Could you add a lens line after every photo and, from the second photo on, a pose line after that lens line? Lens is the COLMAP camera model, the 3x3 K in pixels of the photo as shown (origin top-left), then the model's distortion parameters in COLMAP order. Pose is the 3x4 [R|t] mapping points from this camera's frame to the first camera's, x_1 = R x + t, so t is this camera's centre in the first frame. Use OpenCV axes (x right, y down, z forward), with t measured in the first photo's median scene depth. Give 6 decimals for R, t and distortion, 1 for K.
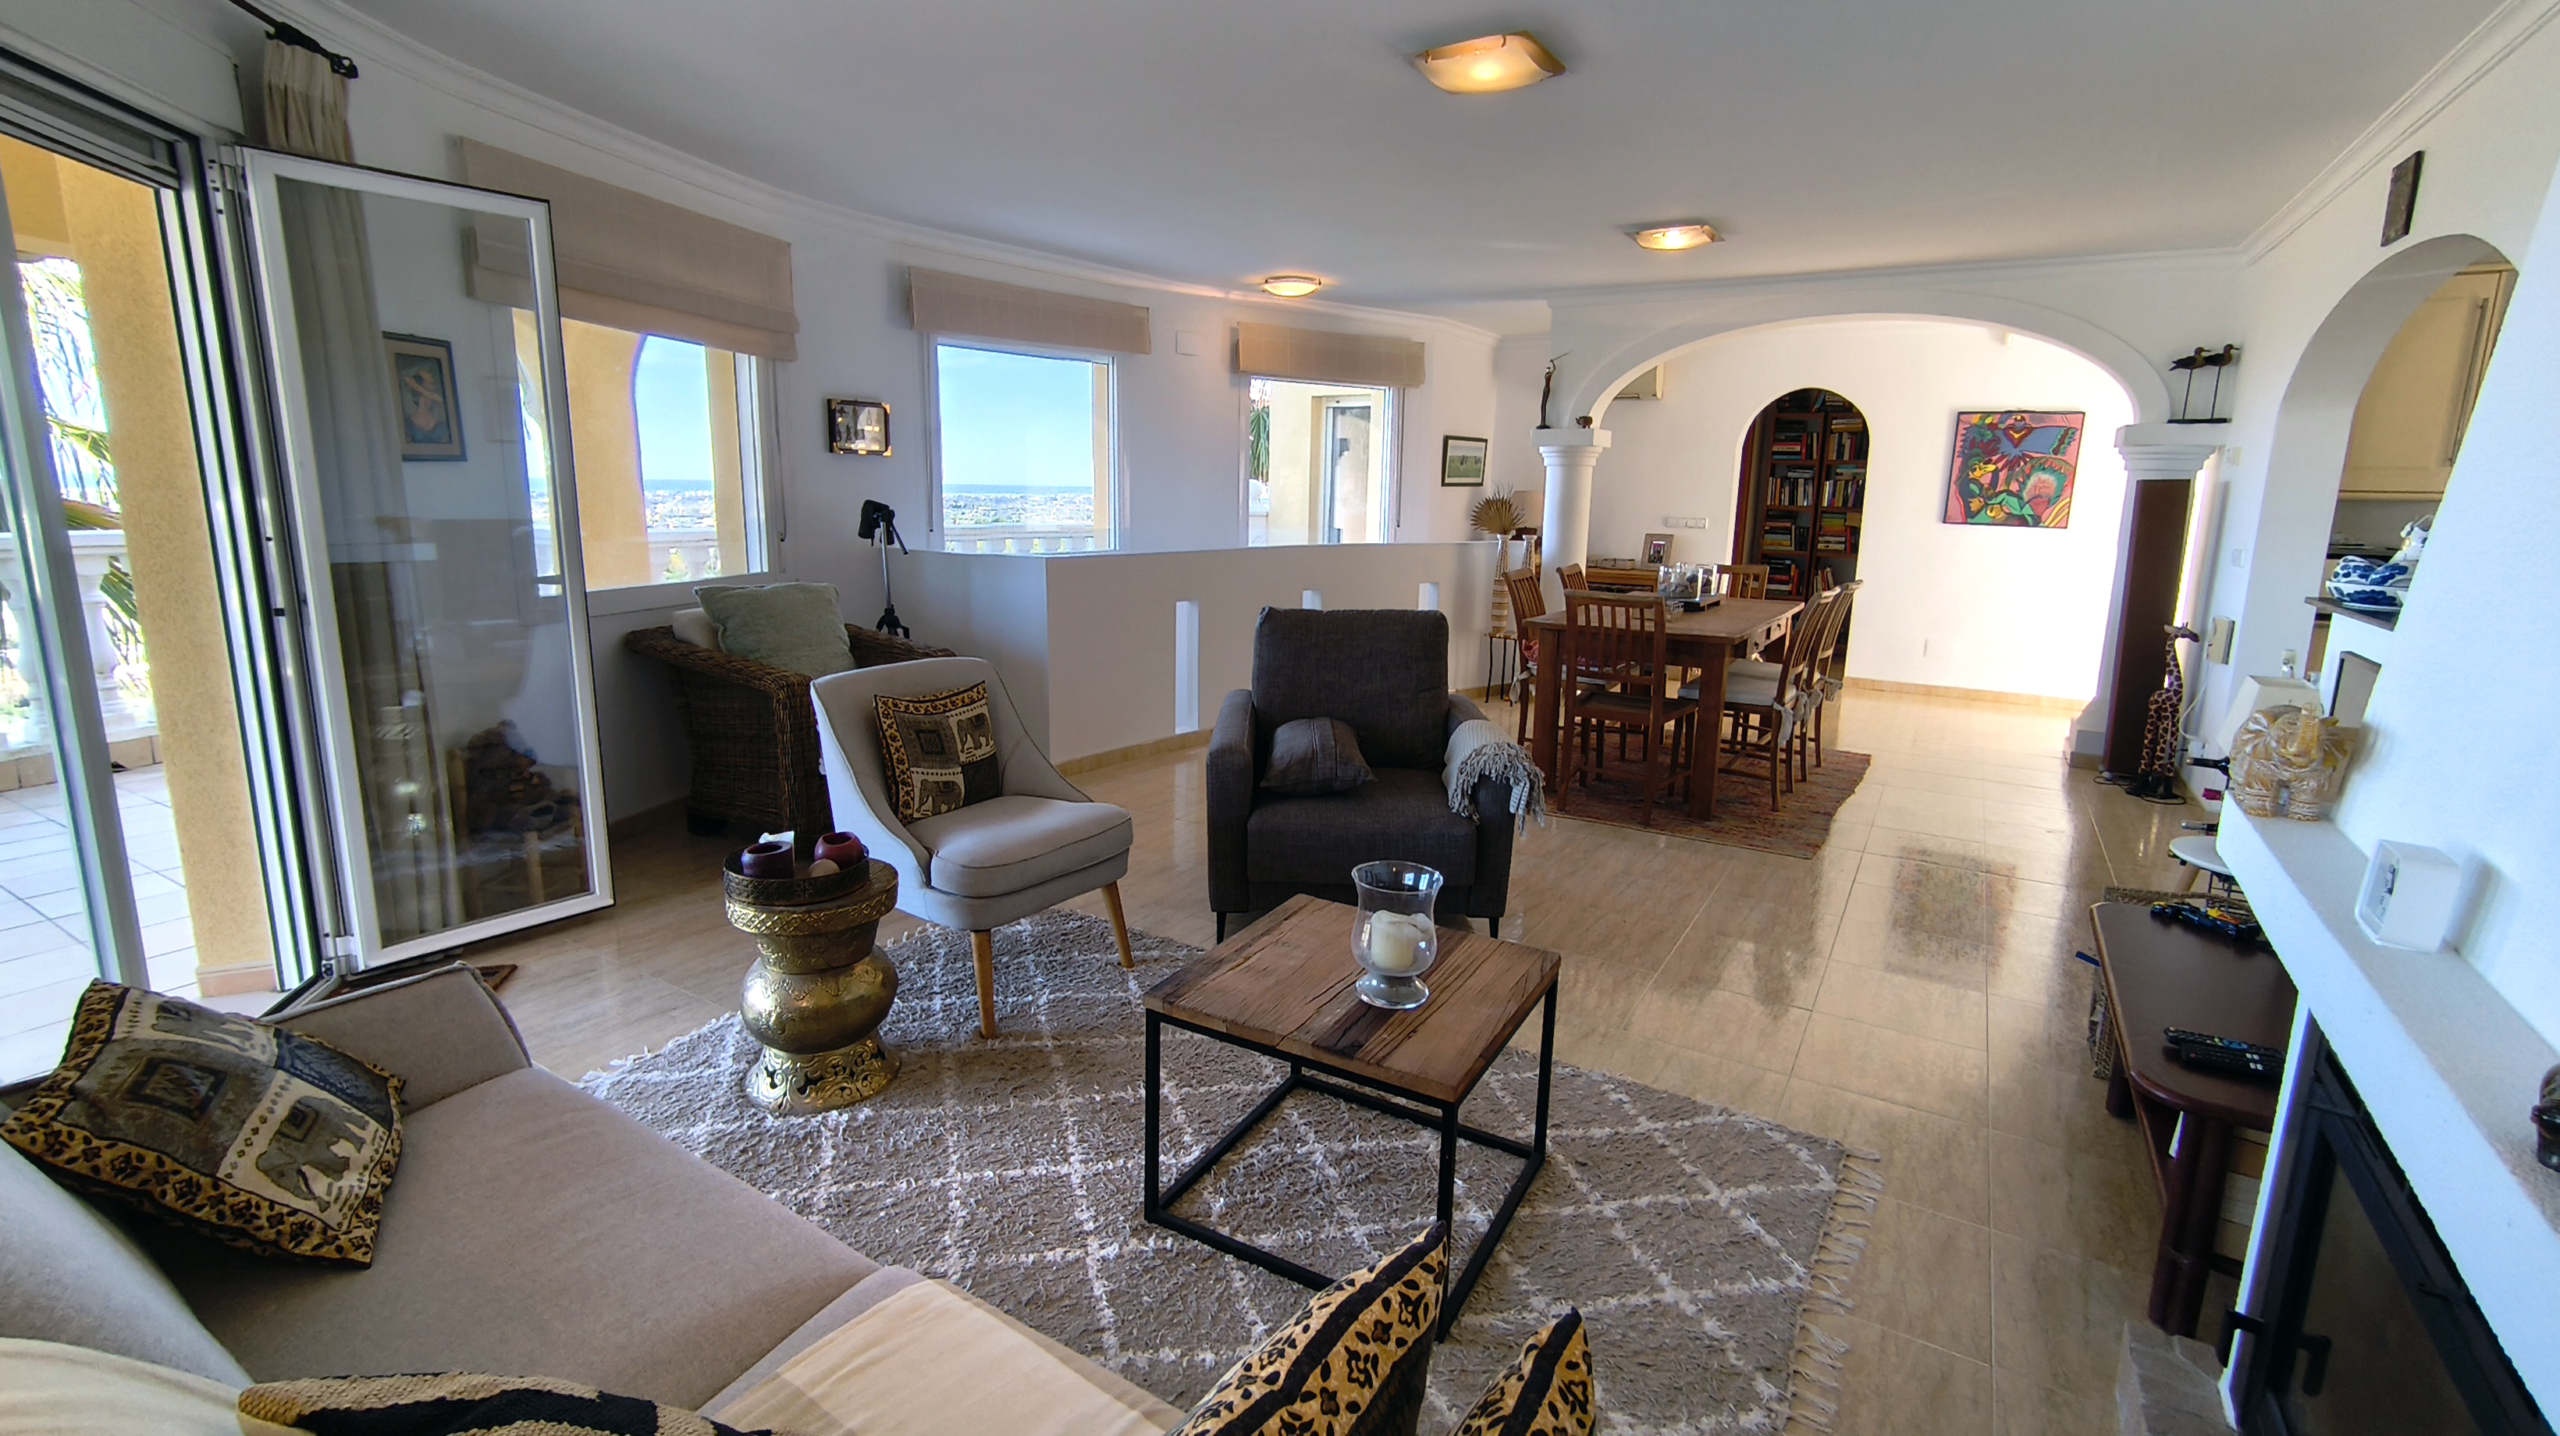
lens RADIAL K [[1150.6, 0, 1280.0], [0, 1150.6, 718.0], [0, 0, 1]] dist [-0.000582, 0.000106]
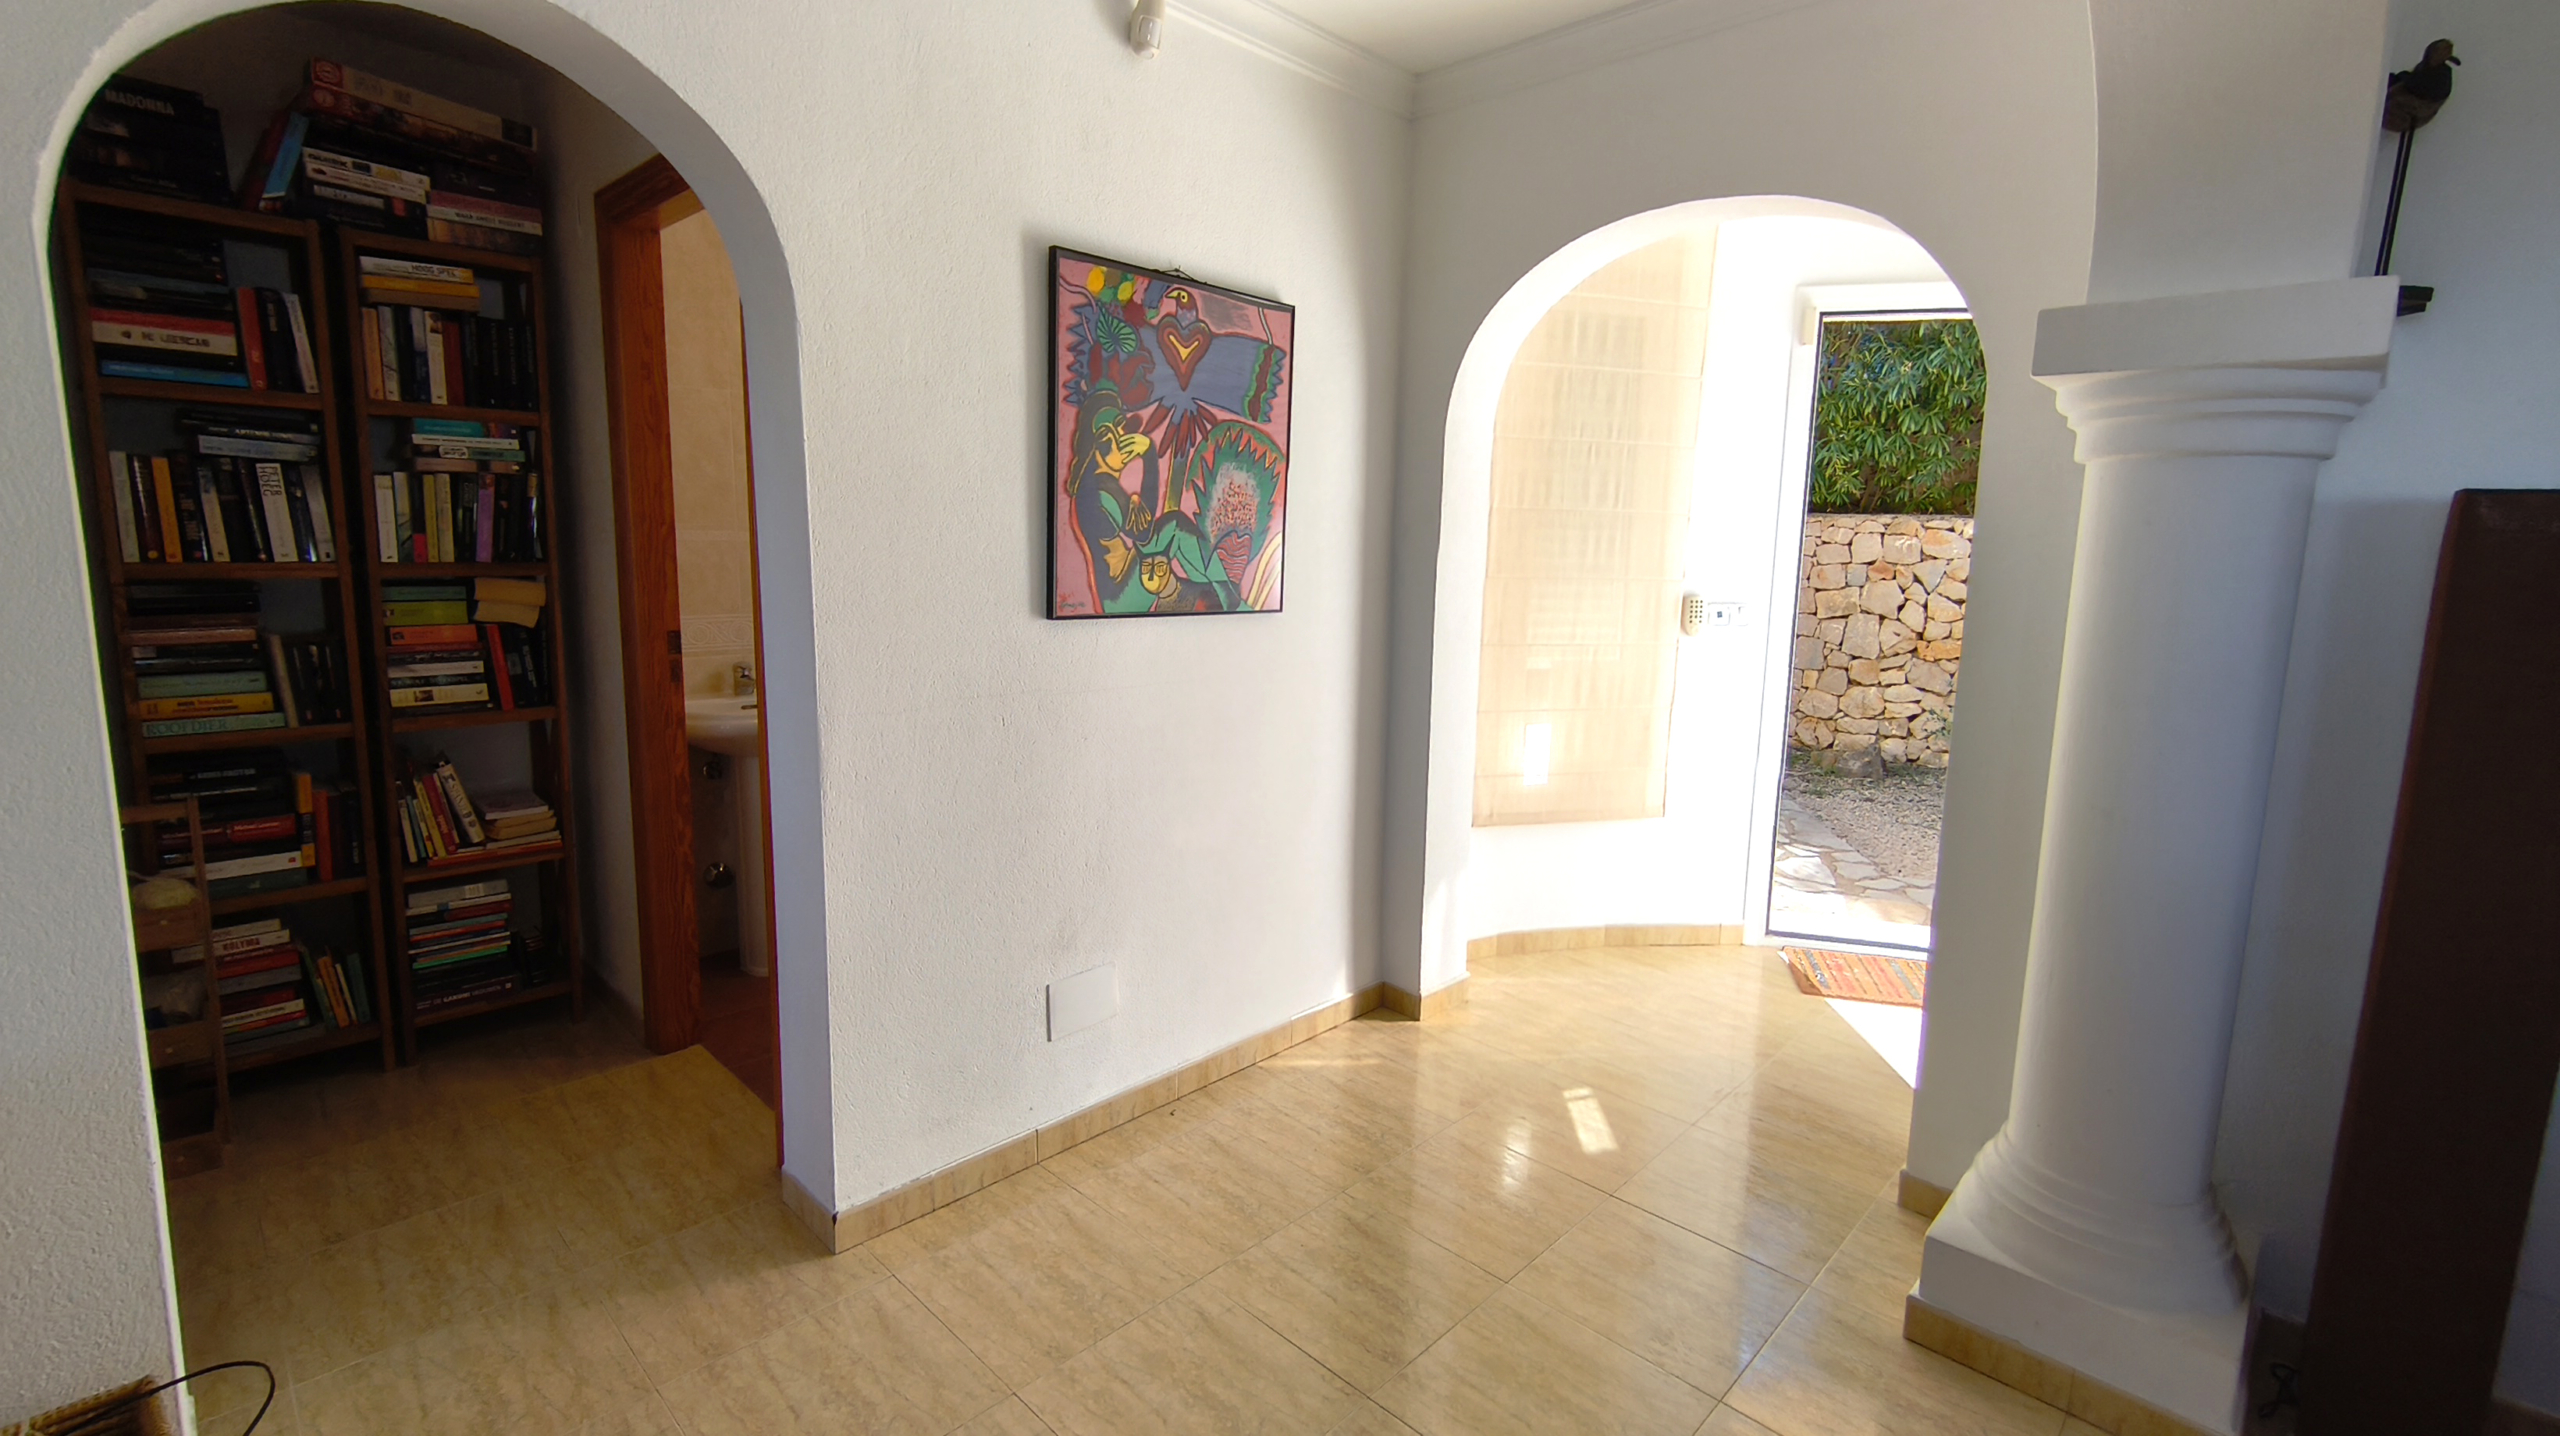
lens RADIAL K [[1125.0, 0, 1280.0], [0, 1125.0, 718.0], [0, 0, 1]] dist [0.001134, 0.000133]
pose [[0.242654, -0.161450, 0.956584, 0.313497], [0.179928, 0.976436, 0.119159, -0.173762], [-0.953281, 0.143202, 0.265985, 0.894130]]
